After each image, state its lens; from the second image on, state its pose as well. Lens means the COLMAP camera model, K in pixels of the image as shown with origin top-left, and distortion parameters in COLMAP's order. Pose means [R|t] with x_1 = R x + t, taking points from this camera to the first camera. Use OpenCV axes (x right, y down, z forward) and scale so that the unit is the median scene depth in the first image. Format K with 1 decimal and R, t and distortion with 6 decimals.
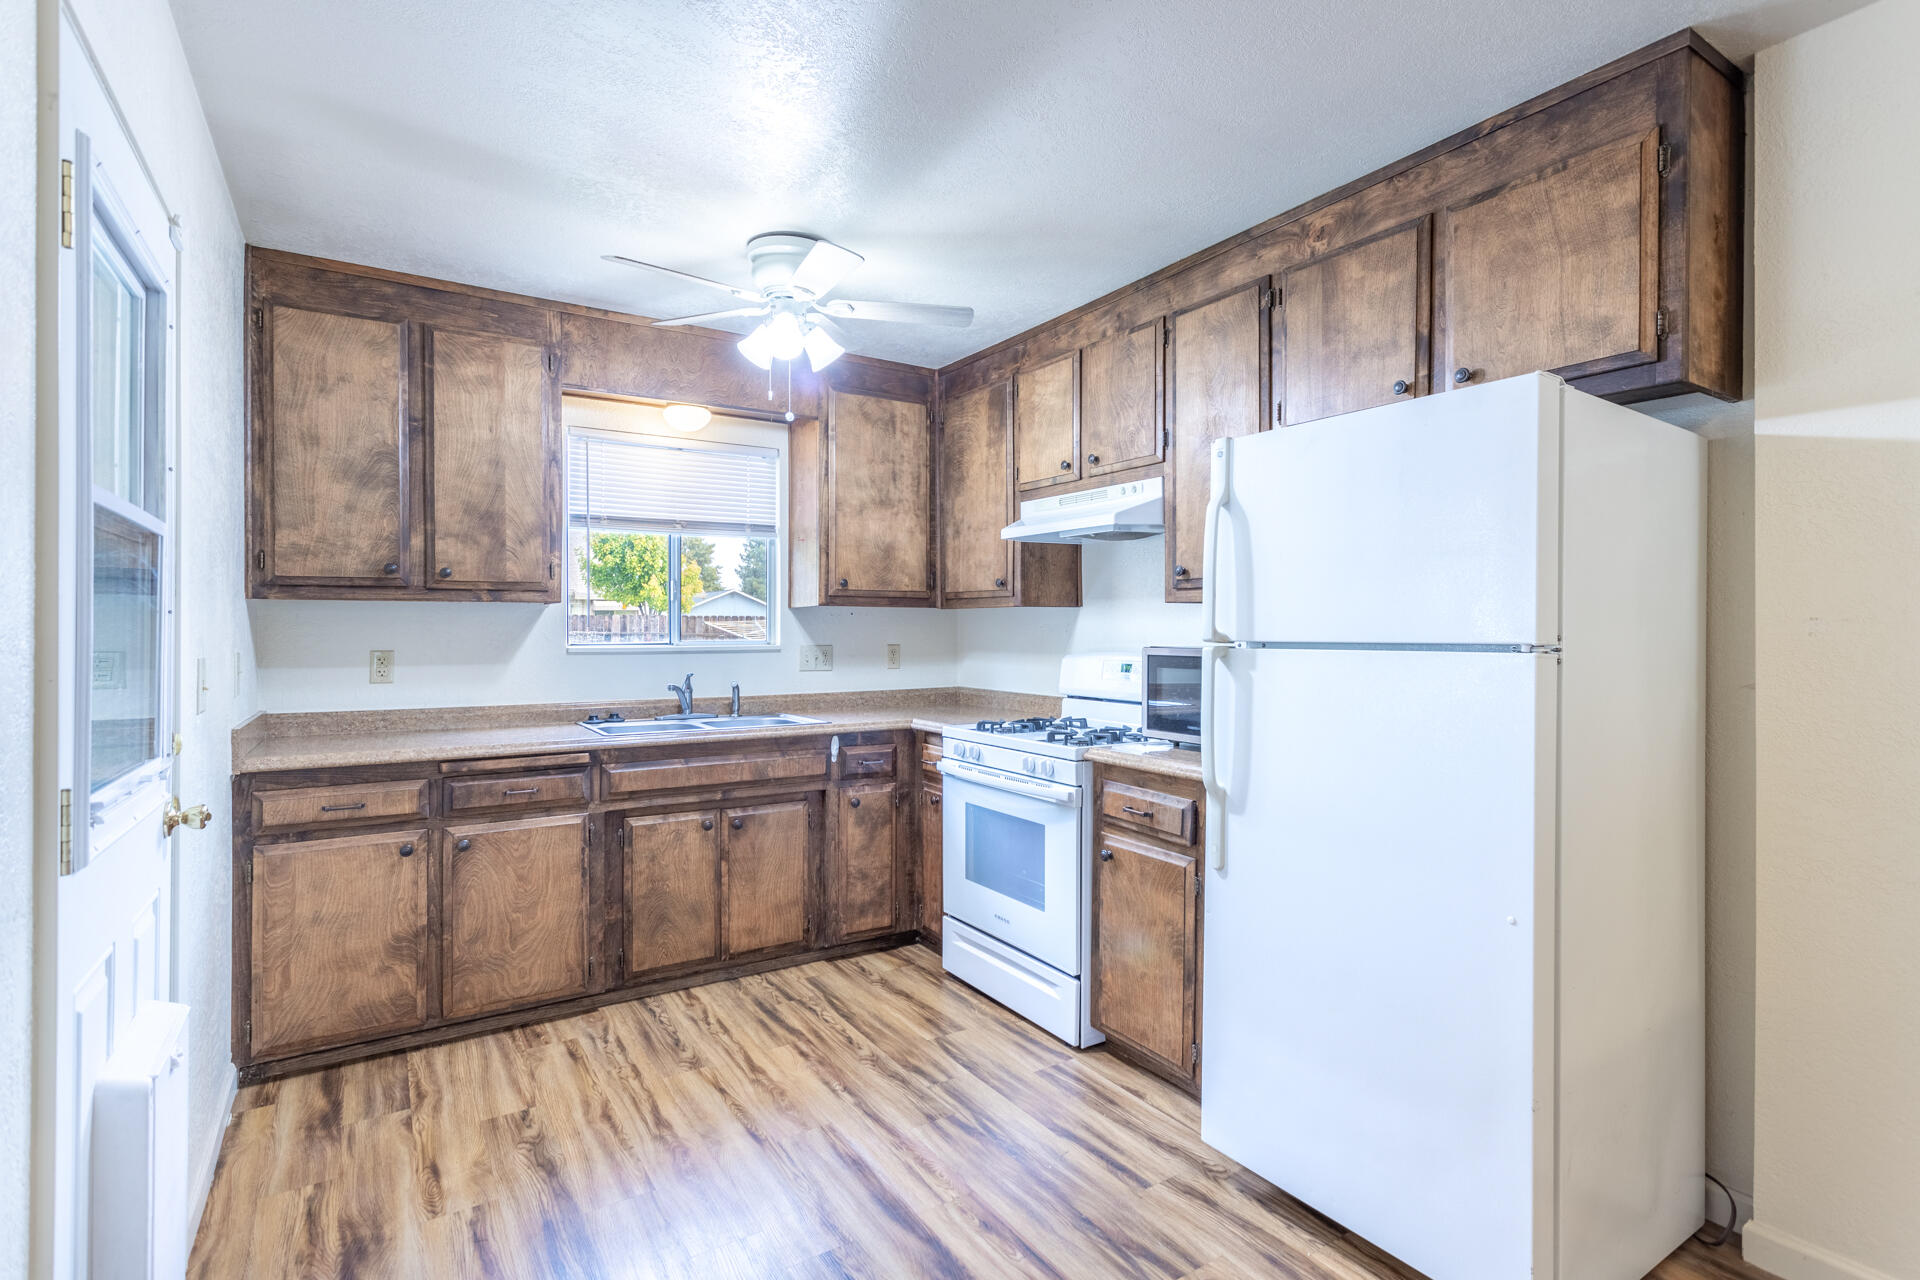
lens RADIAL K [[915.8, 0, 962.9], [0, 915.8, 627.2], [0, 0, 1]] dist [0.002795, 0.002377]
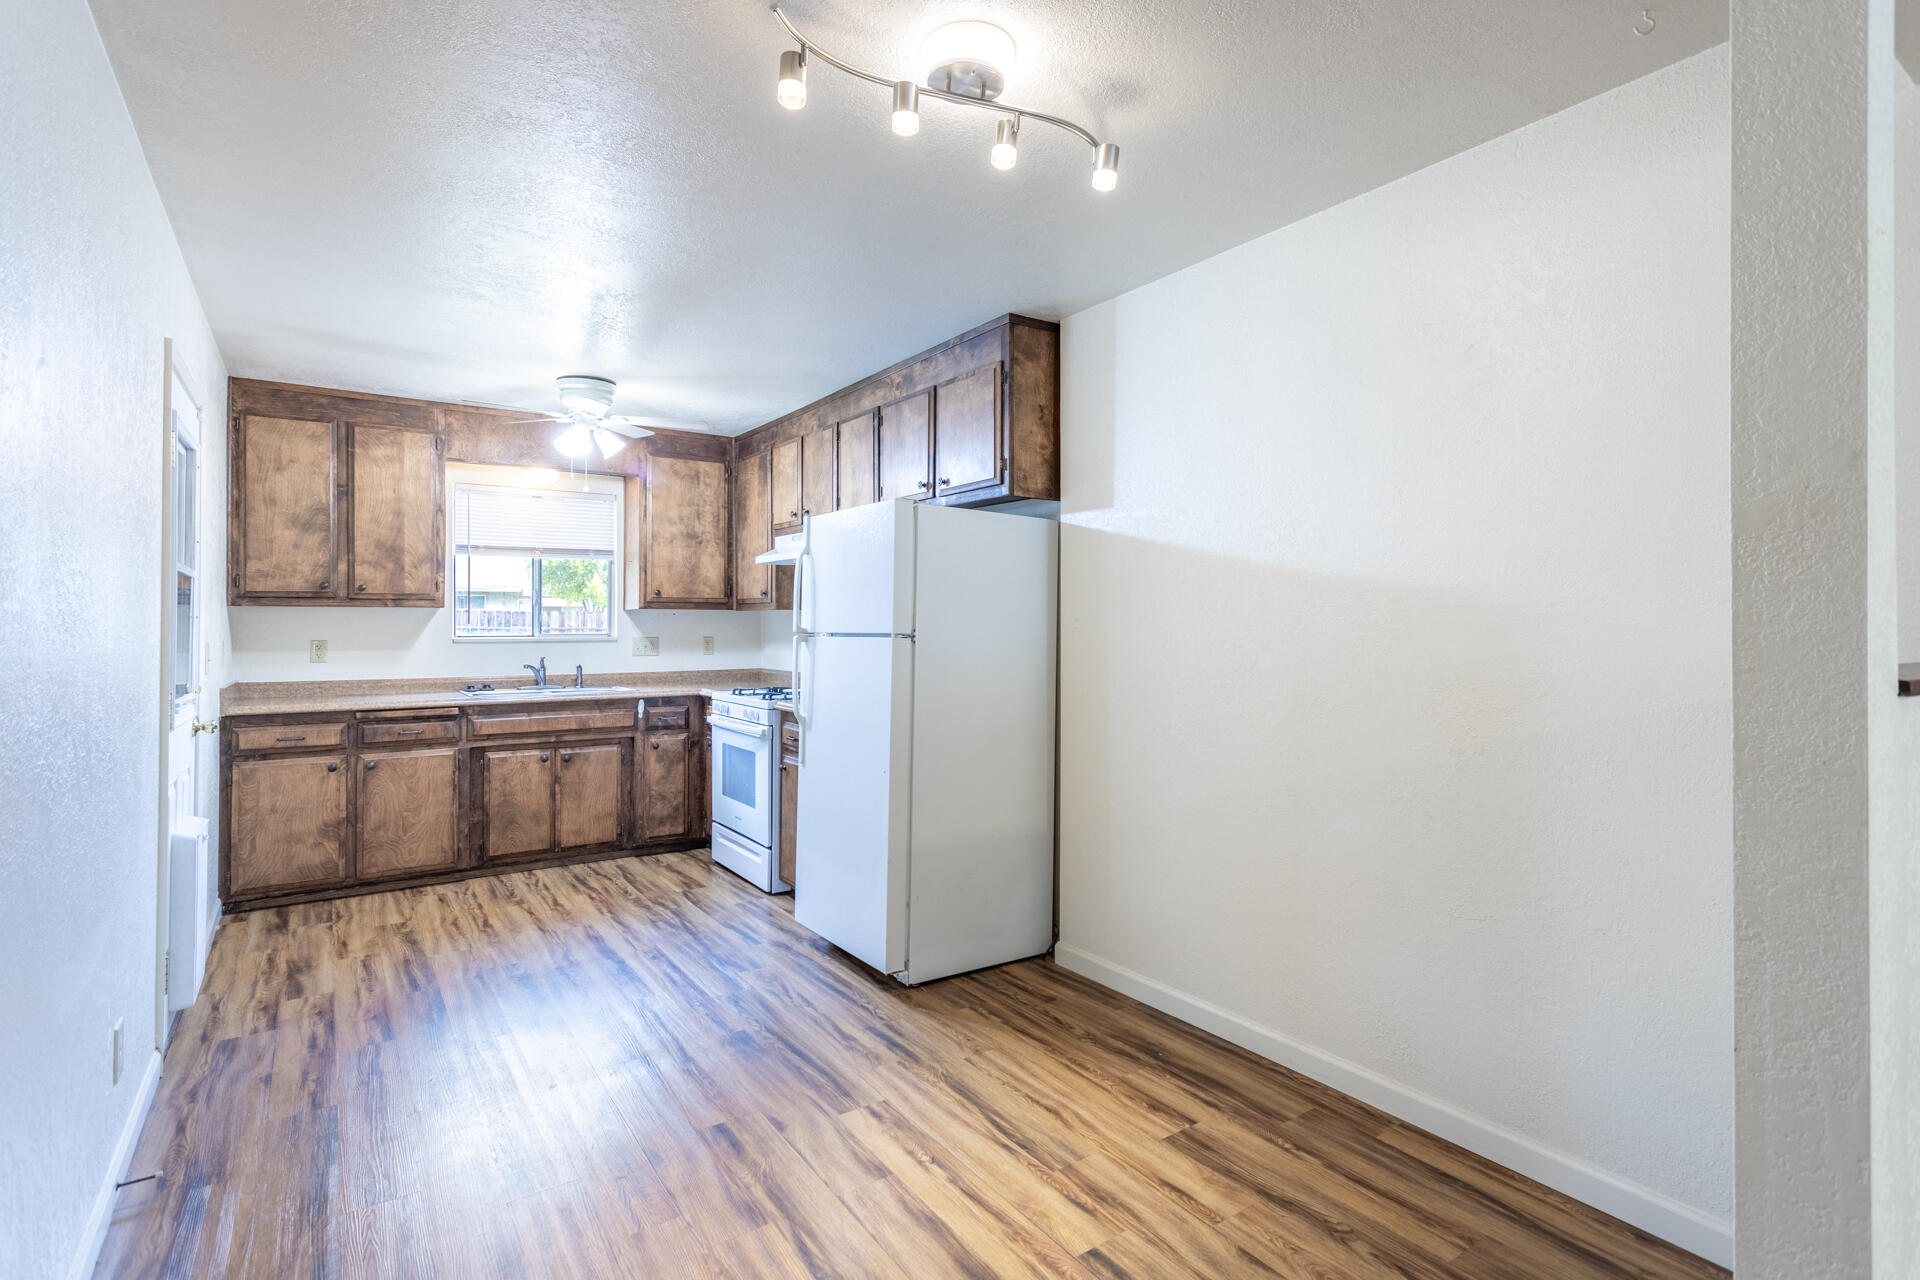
lens RADIAL K [[915.8, 0, 957.6], [0, 915.8, 615.7], [0, 0, 1]] dist [0.002795, 0.002377]
pose [[0.999552, -0.000146, 0.029938, 0.364032], [0.000373, 0.999971, -0.007575, -0.002506], [-0.029936, 0.007582, 0.999523, -0.527184]]
